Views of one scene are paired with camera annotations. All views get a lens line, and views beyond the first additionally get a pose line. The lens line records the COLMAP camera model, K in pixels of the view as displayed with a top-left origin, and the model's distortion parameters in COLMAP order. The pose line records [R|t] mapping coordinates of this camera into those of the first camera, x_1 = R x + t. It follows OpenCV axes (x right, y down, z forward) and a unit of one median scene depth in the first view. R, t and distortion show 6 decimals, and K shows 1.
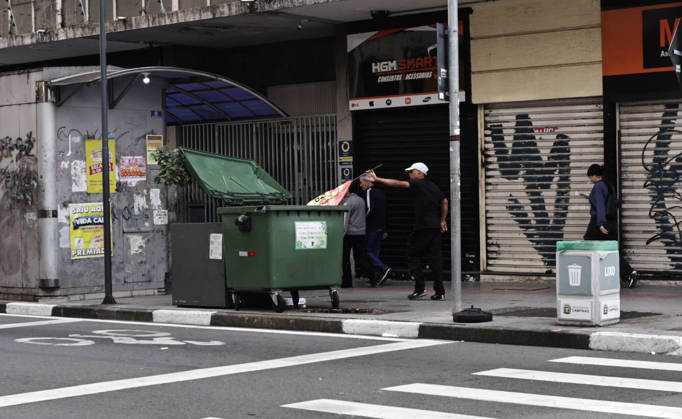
lens RADIAL K [[1212.8, 0, 341.1], [0, 1212.8, 234.0], [0, 0, 1]] dist [-0.021071, -0.025291]
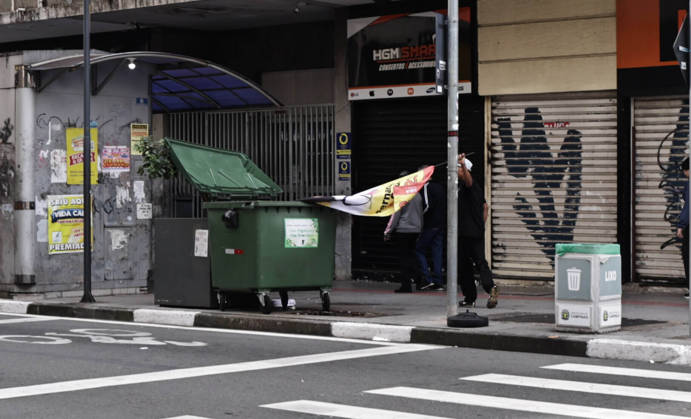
lens RADIAL K [[1573.2, 0, 361.6], [0, 1573.2, 208.2], [0, 0, 1]] dist [-0.008435, -0.215426]
pose [[0.999665, 0.016559, -0.019903, 0.044440], [-0.016875, 0.999733, -0.015814, 0.000221], [0.019636, 0.016144, 0.999677, -0.218919]]
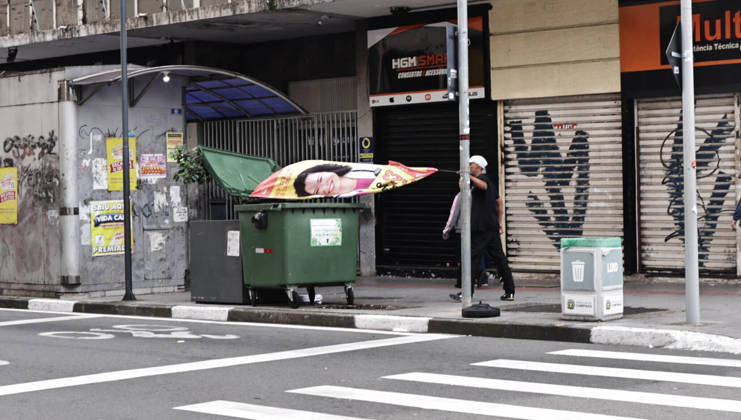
lens RADIAL K [[1653.9, 0, 370.5], [0, 1653.9, 210.0], [0, 0, 1]] dist [-0.021485, -0.074933]
pose [[0.998639, -0.001105, -0.052151, 0.081265], [0.000475, 0.999927, -0.012084, -0.000966], [0.052161, 0.012042, 0.998566, -0.366364]]
